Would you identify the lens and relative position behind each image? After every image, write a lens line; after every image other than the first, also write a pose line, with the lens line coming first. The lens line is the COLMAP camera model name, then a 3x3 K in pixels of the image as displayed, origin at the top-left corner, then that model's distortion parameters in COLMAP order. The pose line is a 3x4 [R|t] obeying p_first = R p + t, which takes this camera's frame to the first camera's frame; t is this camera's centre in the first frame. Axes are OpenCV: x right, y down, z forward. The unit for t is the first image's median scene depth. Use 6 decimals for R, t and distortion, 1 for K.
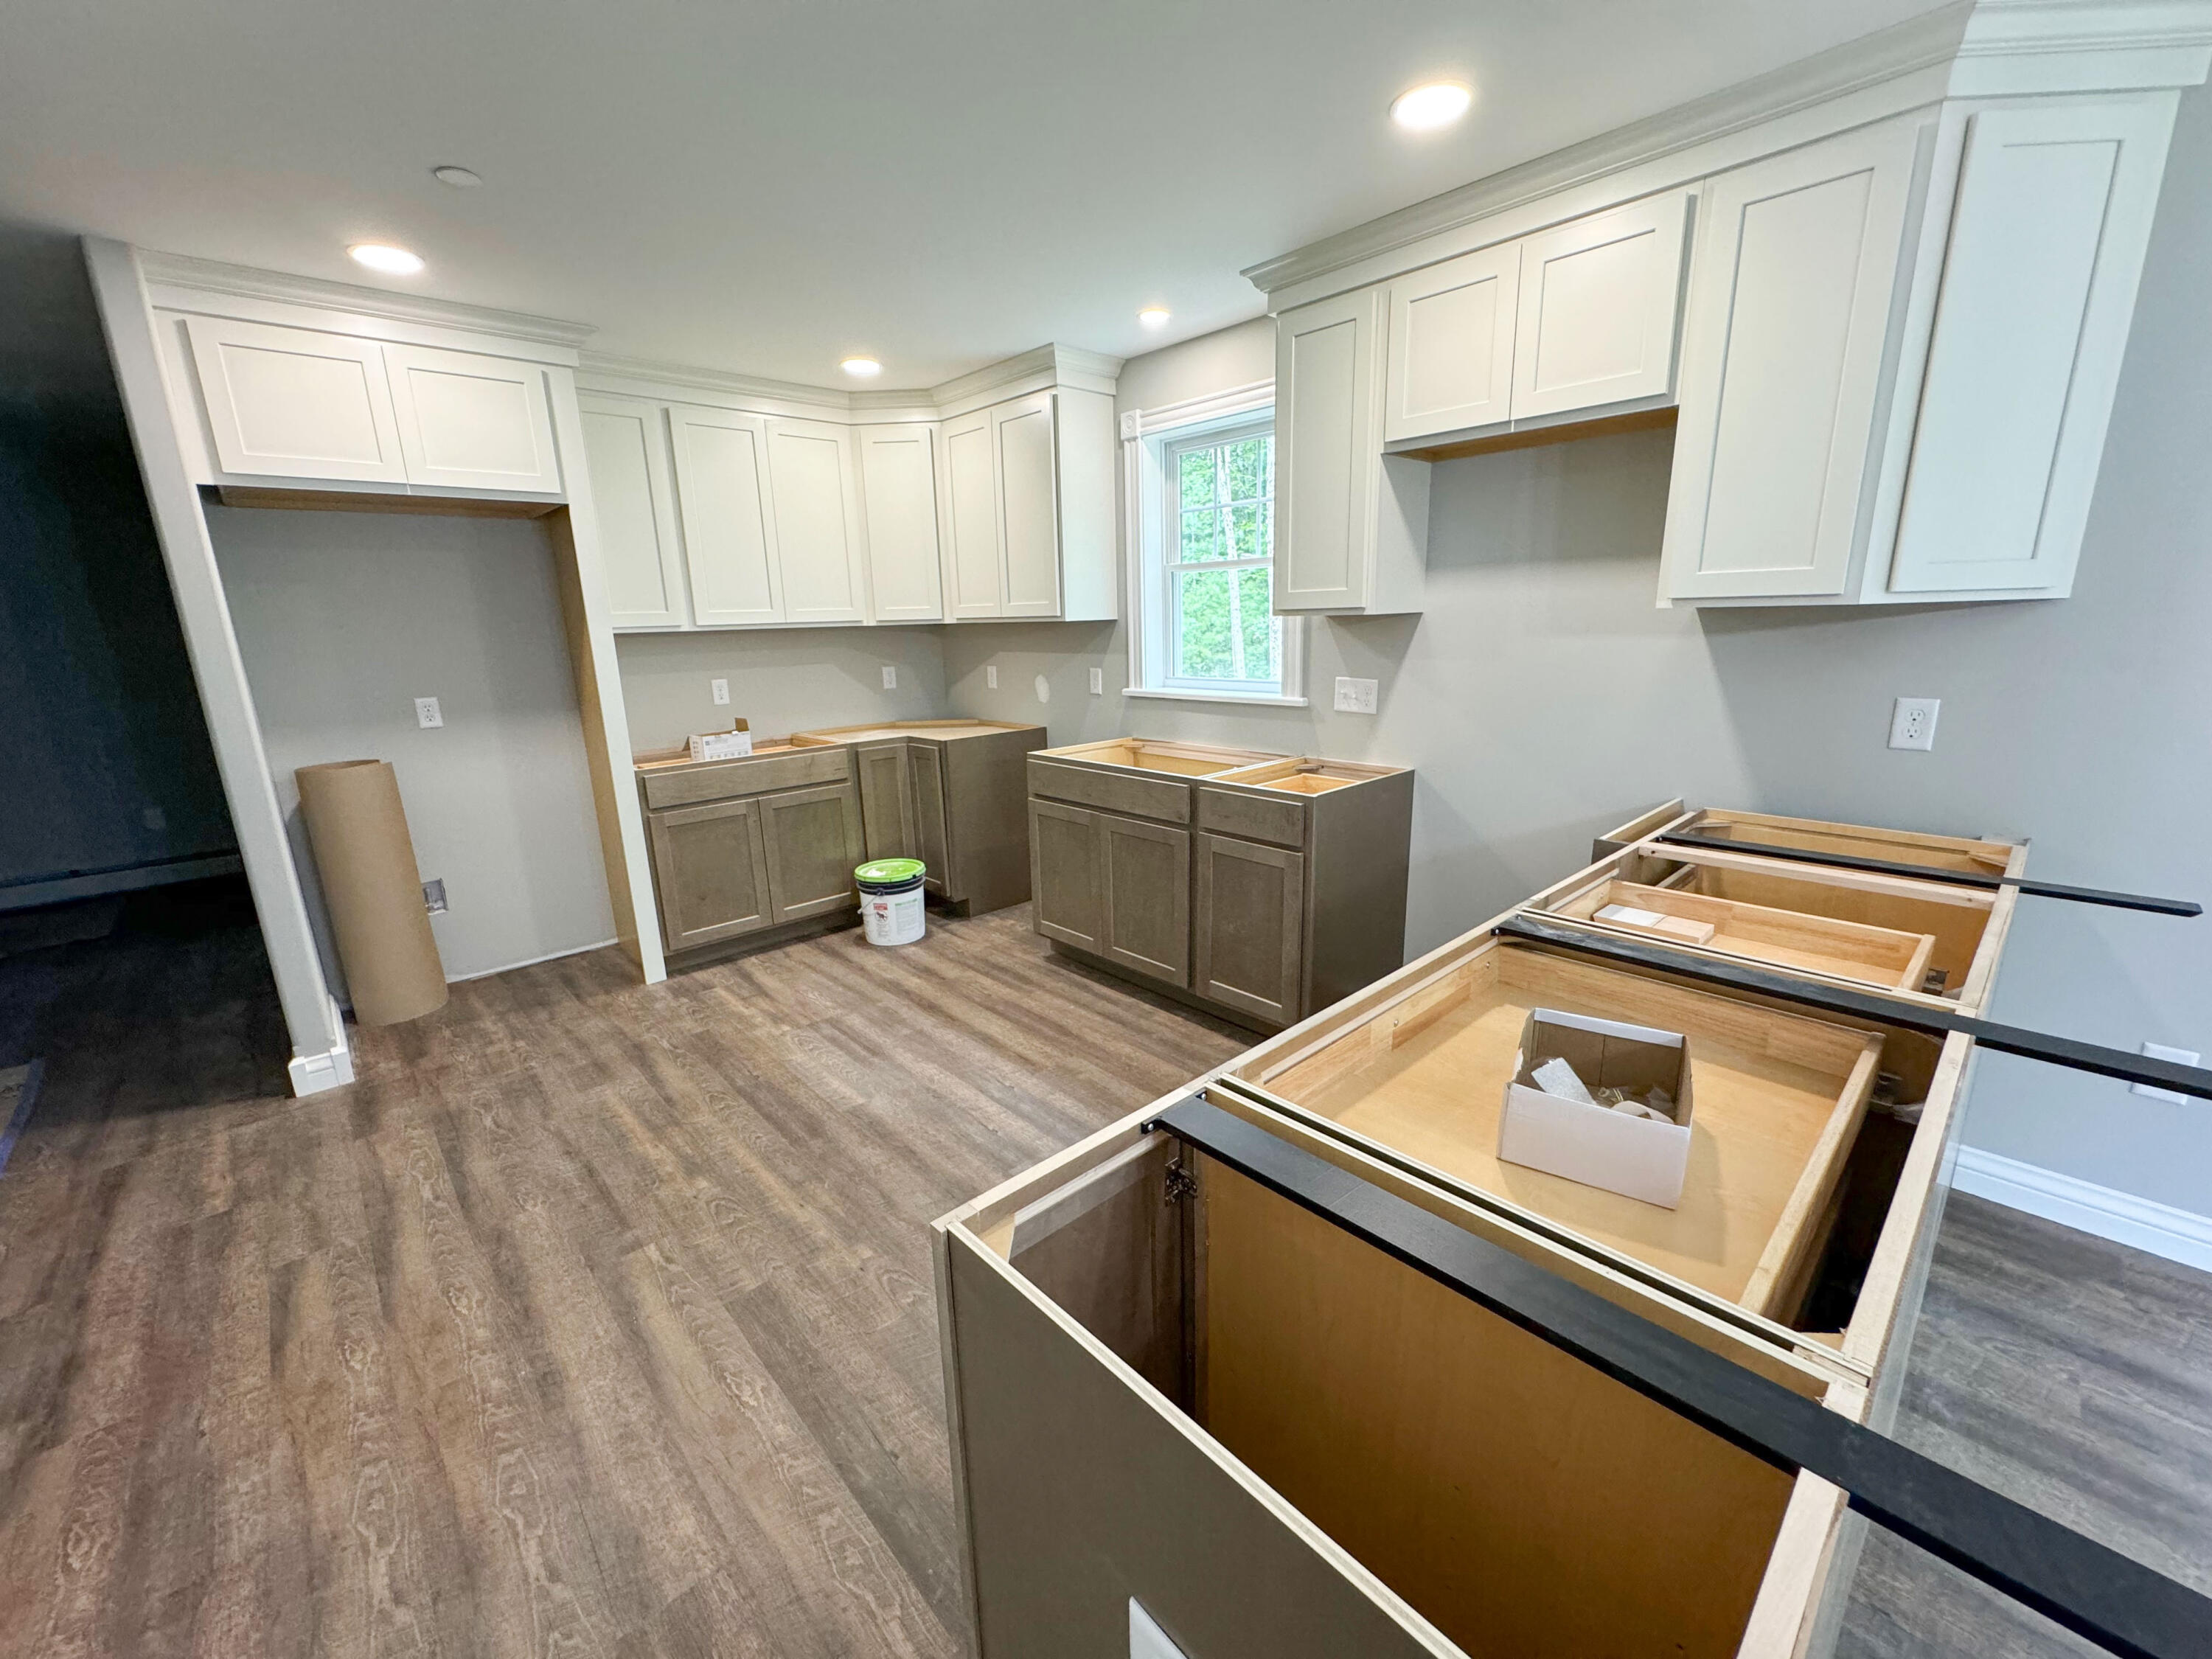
lens RADIAL K [[879.9, 0, 1101.4], [0, 879.9, 833.1], [0, 0, 1]] dist [-0.002978, 0.000276]
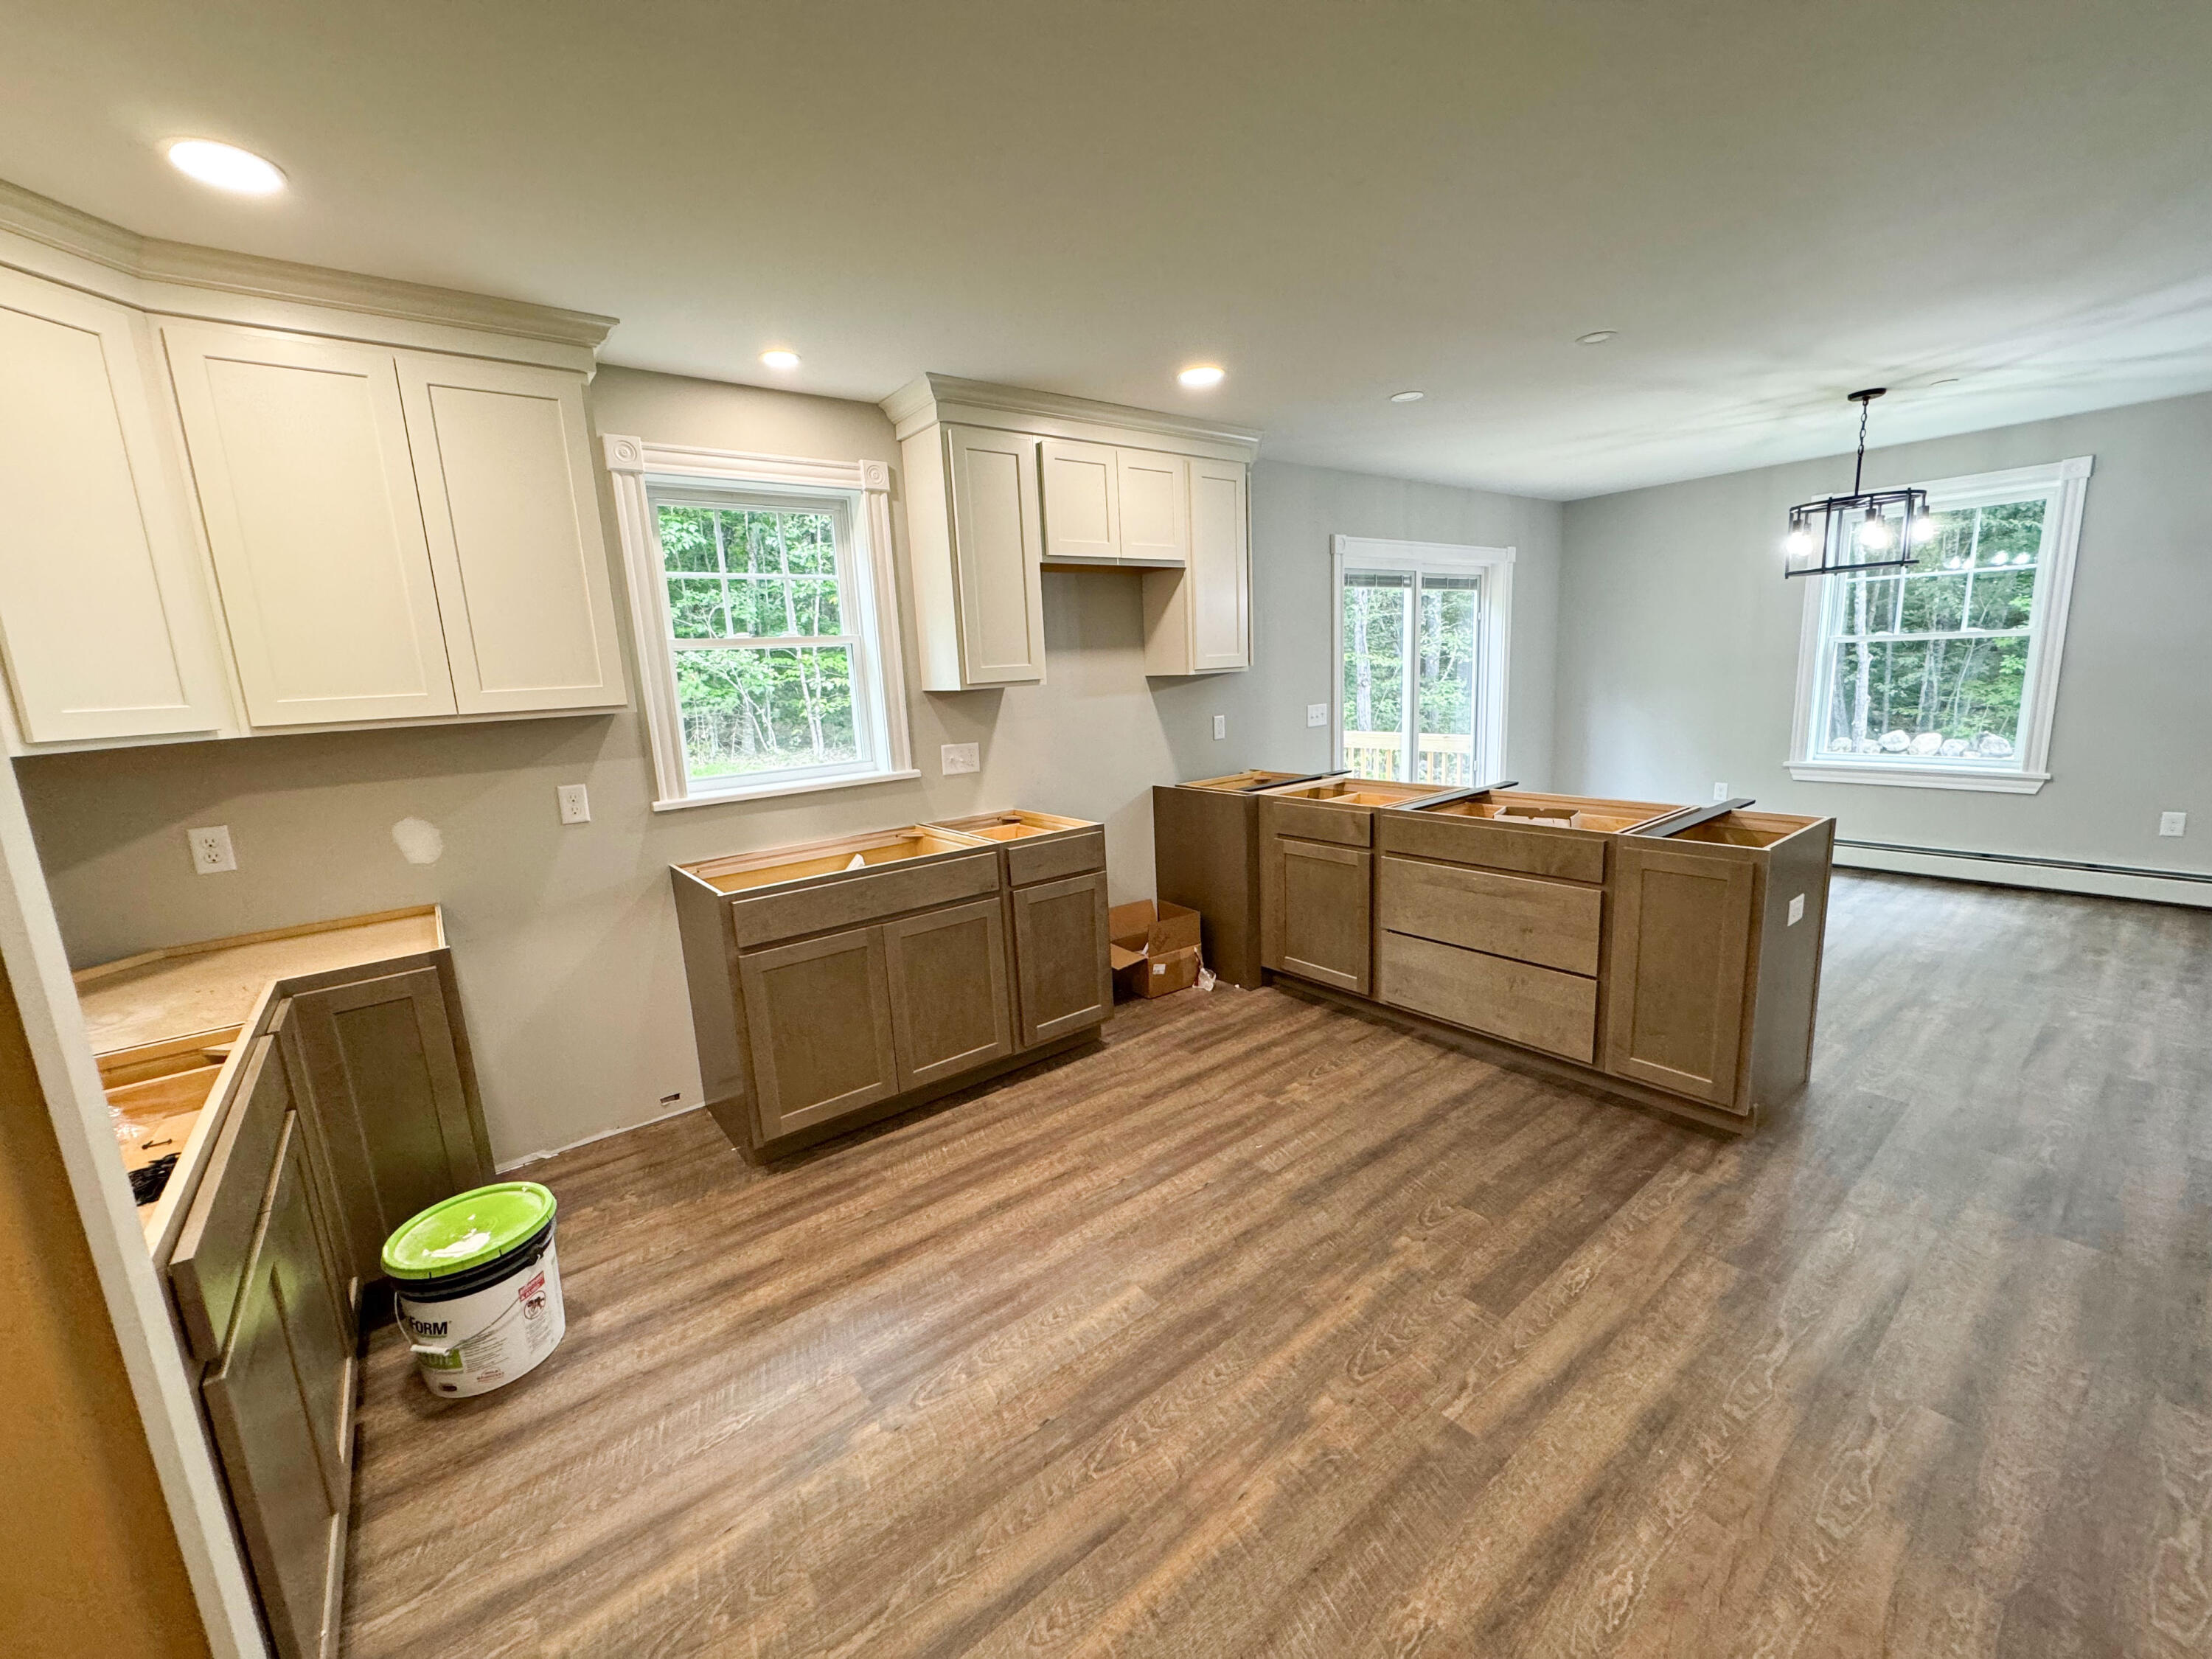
lens RADIAL K [[879.9, 0, 1106.8], [0, 879.9, 832.2], [0, 0, 1]] dist [-0.002978, 0.000276]
pose [[0.082085, -0.165565, 0.982777, -0.944971], [0.286106, 0.948512, 0.135896, -0.188772], [-0.954676, 0.270023, 0.125228, 0.792031]]
